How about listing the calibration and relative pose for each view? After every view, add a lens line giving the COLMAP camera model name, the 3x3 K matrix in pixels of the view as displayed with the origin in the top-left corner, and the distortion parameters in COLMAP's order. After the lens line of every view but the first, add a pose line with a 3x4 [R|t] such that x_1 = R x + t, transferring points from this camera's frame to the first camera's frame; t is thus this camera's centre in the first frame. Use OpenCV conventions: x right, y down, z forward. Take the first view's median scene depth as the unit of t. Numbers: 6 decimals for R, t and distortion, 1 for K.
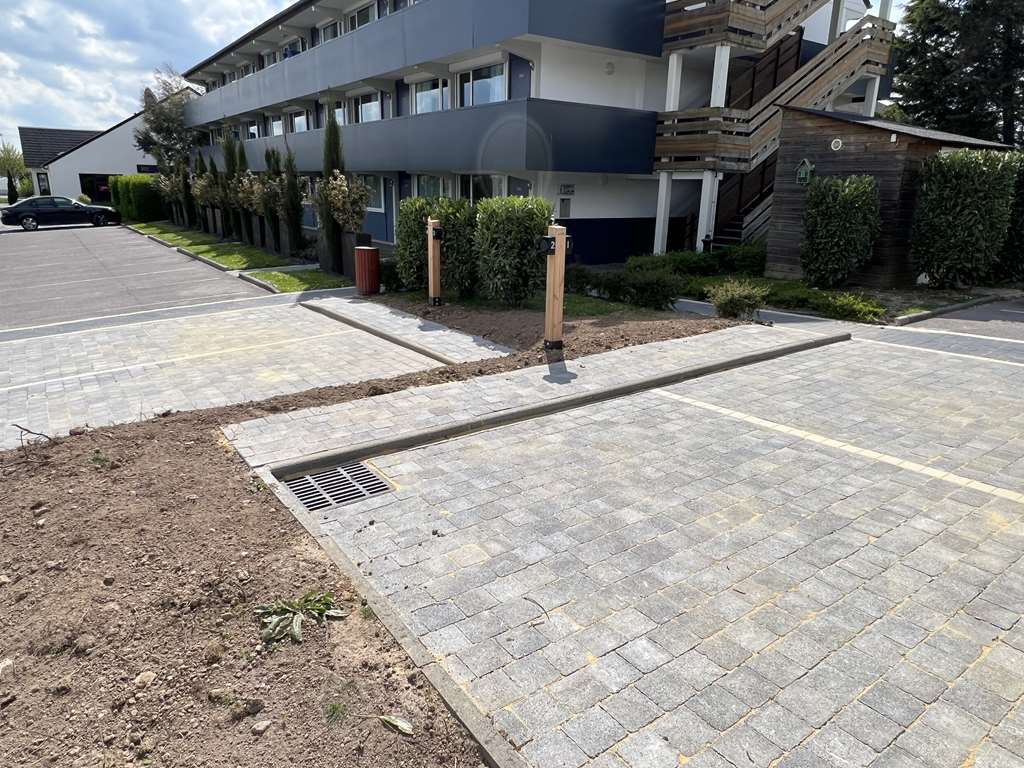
lens RADIAL K [[646.3, 0, 512.0], [0, 646.3, 384.0], [0, 0, 1]] dist [0.000024, 0.000264]
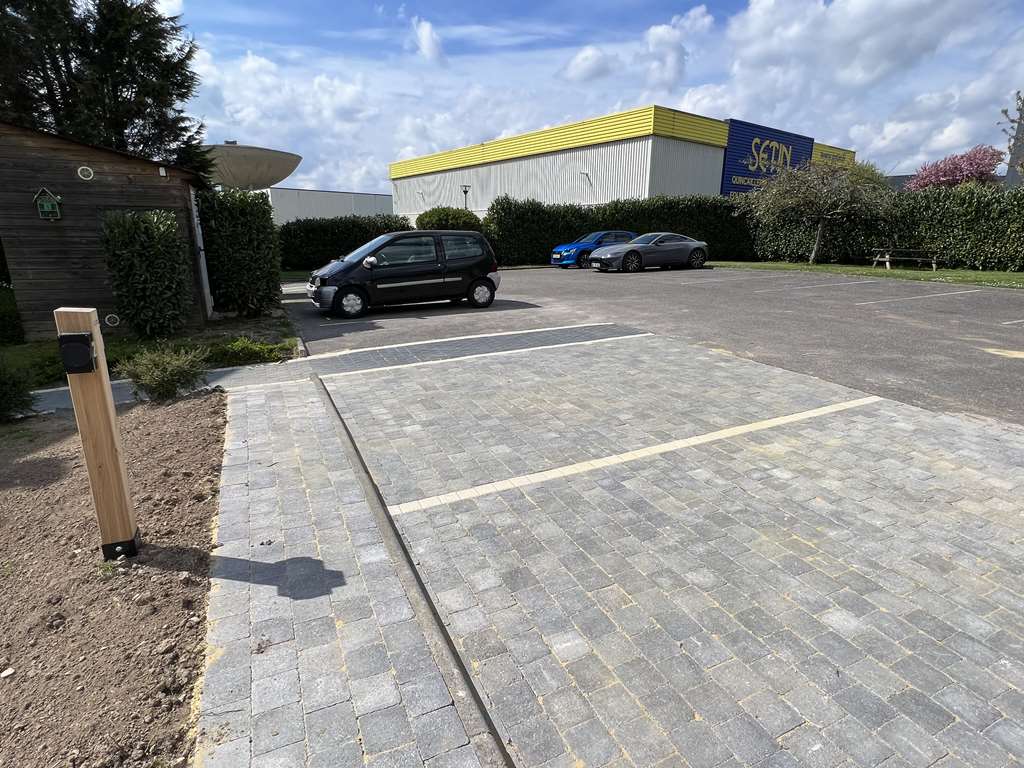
lens RADIAL K [[549.8, 0, 512.0], [0, 549.8, 384.0], [0, 0, 1]] dist [-0.000208, 0.000388]
pose [[0.178757, -0.273511, 0.945112, -0.240204], [0.284567, 0.933902, 0.216444, -0.178958], [-0.941843, 0.230257, 0.244774, 0.589690]]
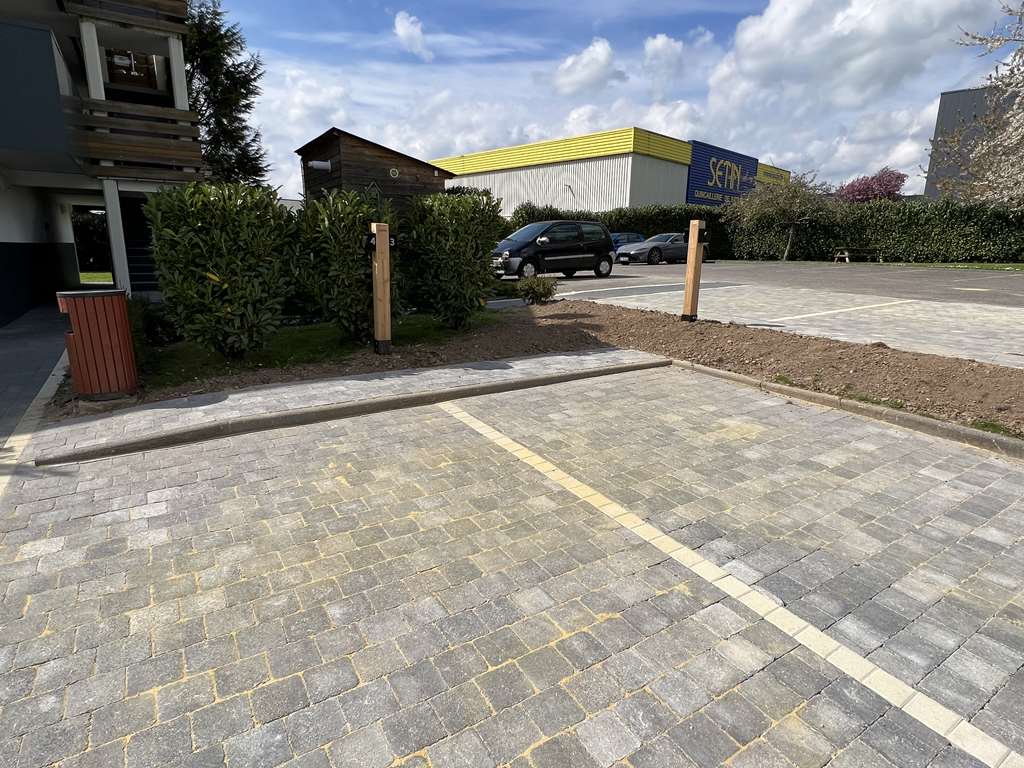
lens RADIAL K [[562.8, 0, 512.0], [0, 562.8, 384.0], [0, 0, 1]] dist [0.000741, -0.000068]
pose [[0.060736, -0.249554, 0.966454, -1.013539], [0.280080, 0.933604, 0.223471, -0.275379], [-0.958053, 0.257112, 0.126598, 1.212899]]
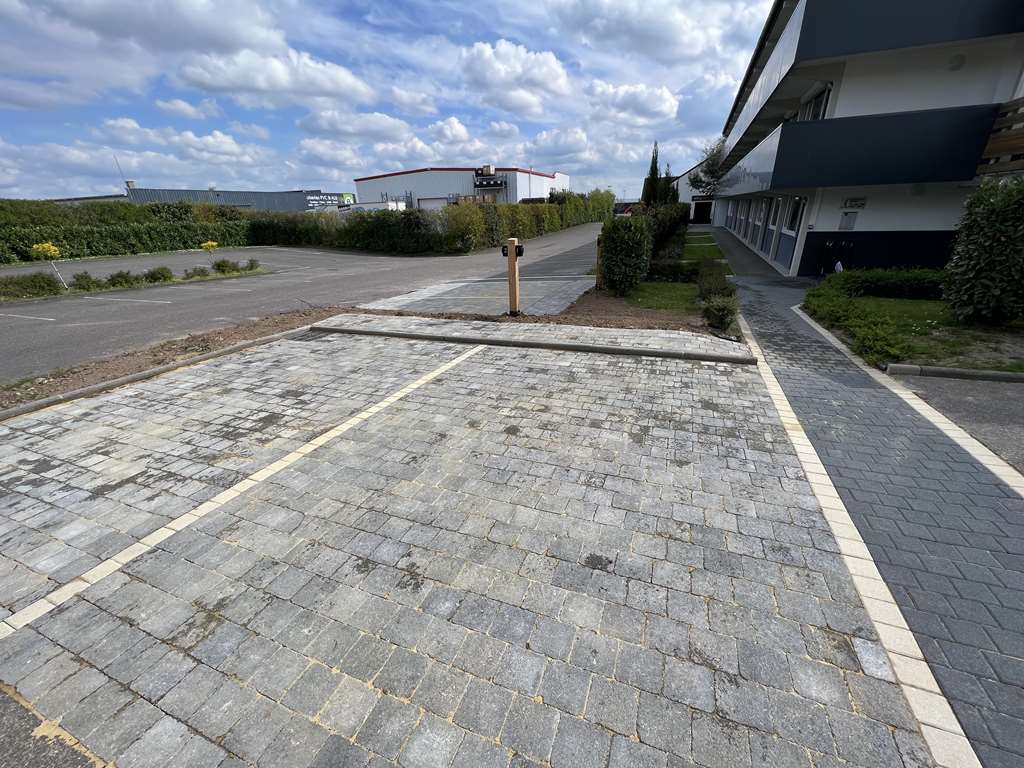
lens RADIAL K [[392.5, 0, 512.0], [0, 392.5, 384.0], [0, 0, 1]] dist [-0.002533, -0.000190]
pose [[0.551372, 0.300524, -0.778251, 0.886068], [-0.202355, 0.953183, 0.224710, -0.112164], [0.809346, 0.033584, 0.586371, 0.414711]]
